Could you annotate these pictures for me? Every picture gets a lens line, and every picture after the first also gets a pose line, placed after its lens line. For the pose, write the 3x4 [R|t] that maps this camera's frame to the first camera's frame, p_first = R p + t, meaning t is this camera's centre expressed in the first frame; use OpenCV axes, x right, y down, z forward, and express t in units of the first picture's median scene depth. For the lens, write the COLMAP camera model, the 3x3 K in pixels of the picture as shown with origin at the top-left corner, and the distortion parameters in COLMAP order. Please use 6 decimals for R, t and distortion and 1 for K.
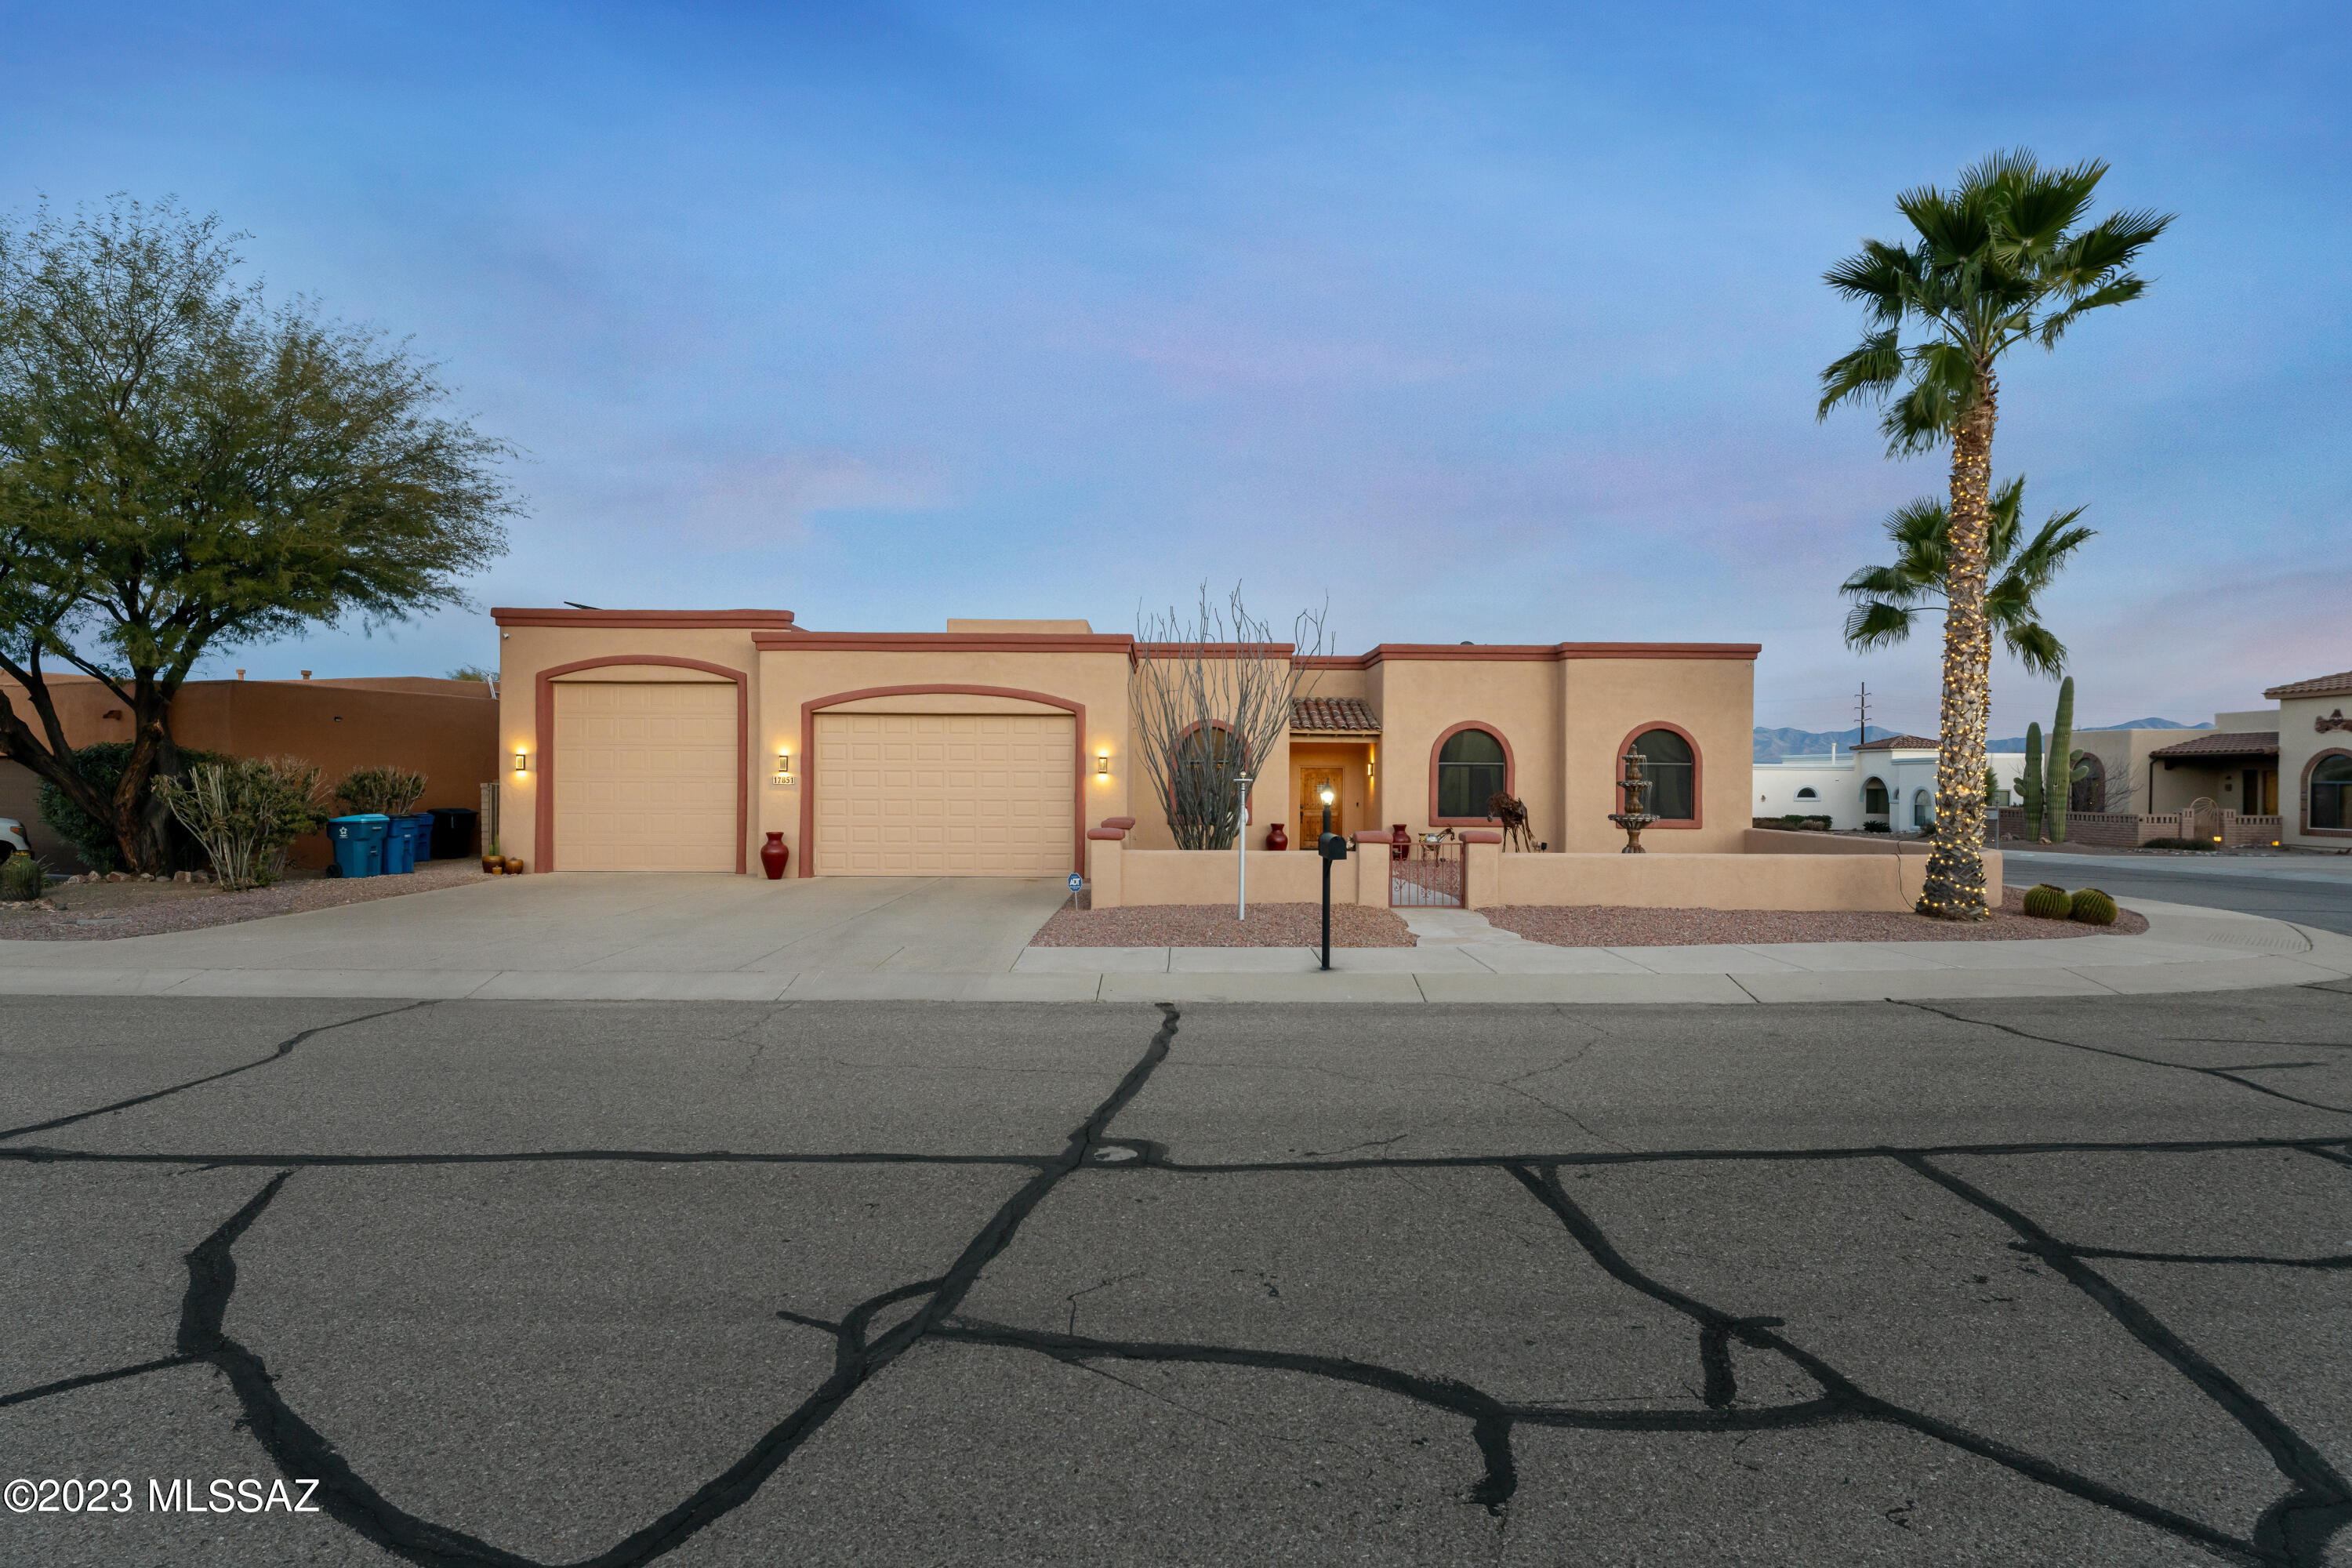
lens RADIAL K [[1184.2, 0, 1184.7], [0, 1184.2, 796.9], [0, 0, 1]] dist [-0.012140, -0.000168]
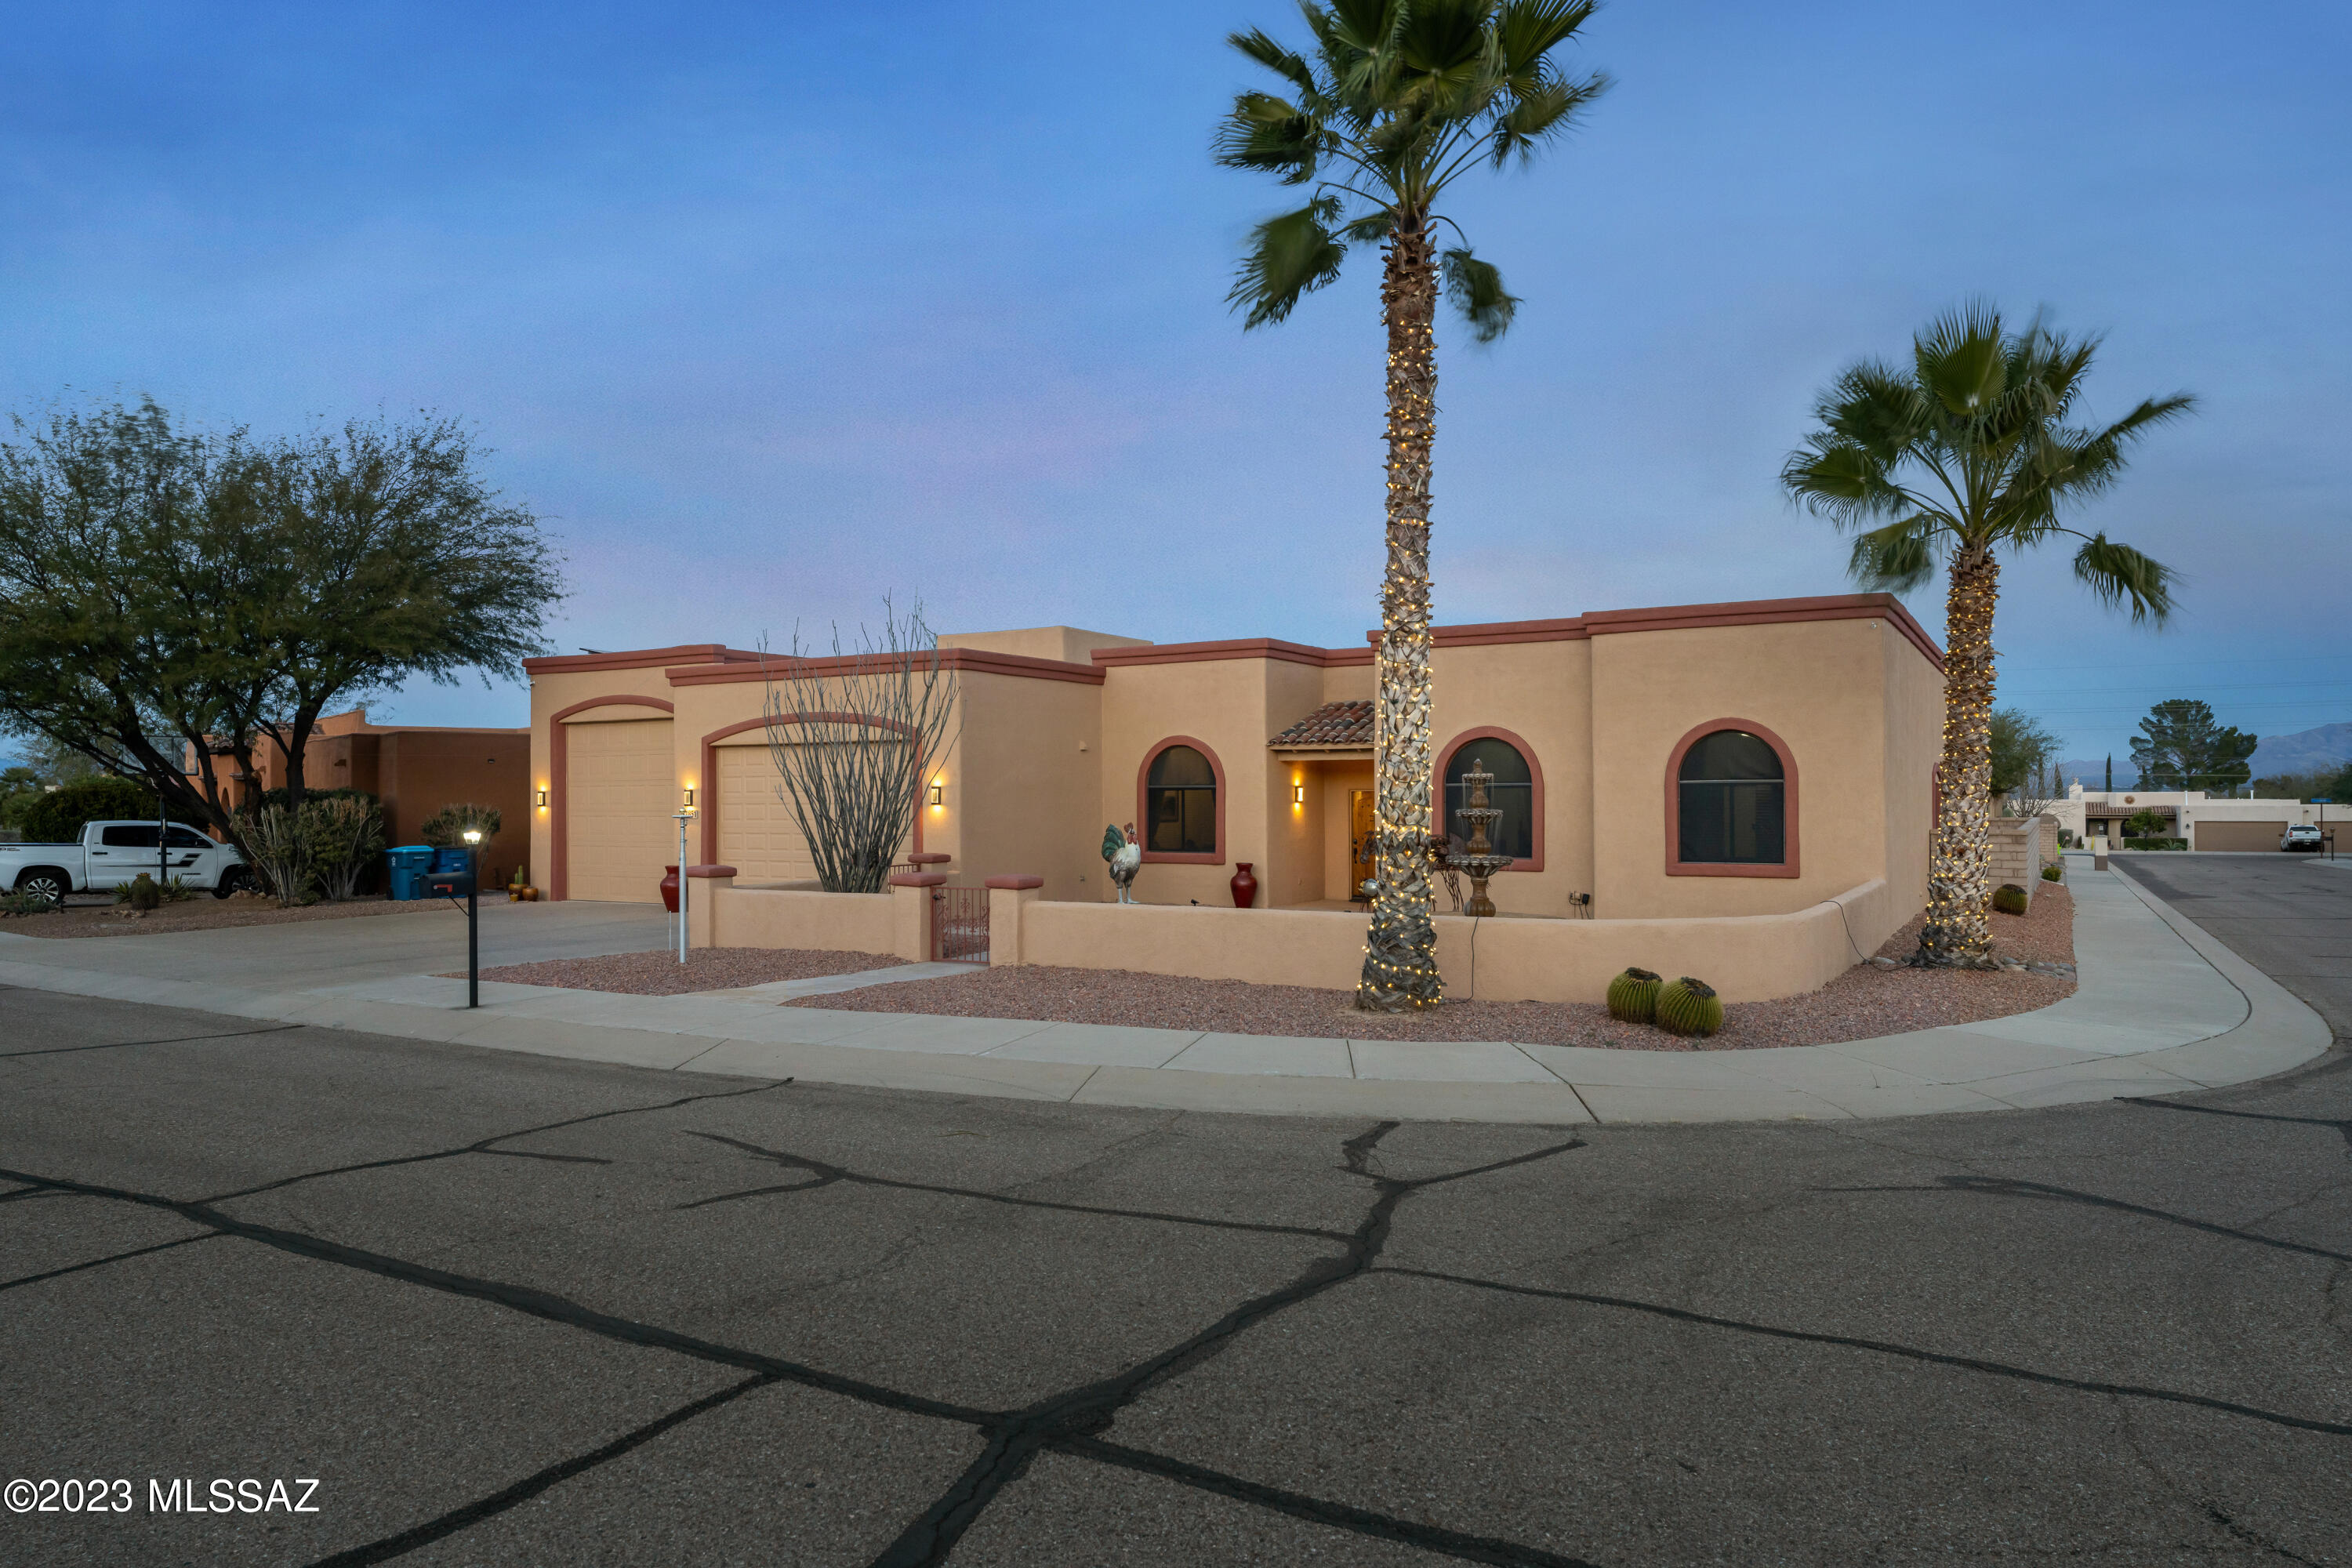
lens RADIAL K [[1530.0, 0, 1176.0], [0, 1530.0, 784.0], [0, 0, 1]] dist [0.023399, 0.000003]
pose [[0.854620, -0.015464, -0.519024, 0.584709], [0.002131, 0.999652, -0.026274, -0.003951], [0.519250, 0.021348, 0.854356, 0.085612]]
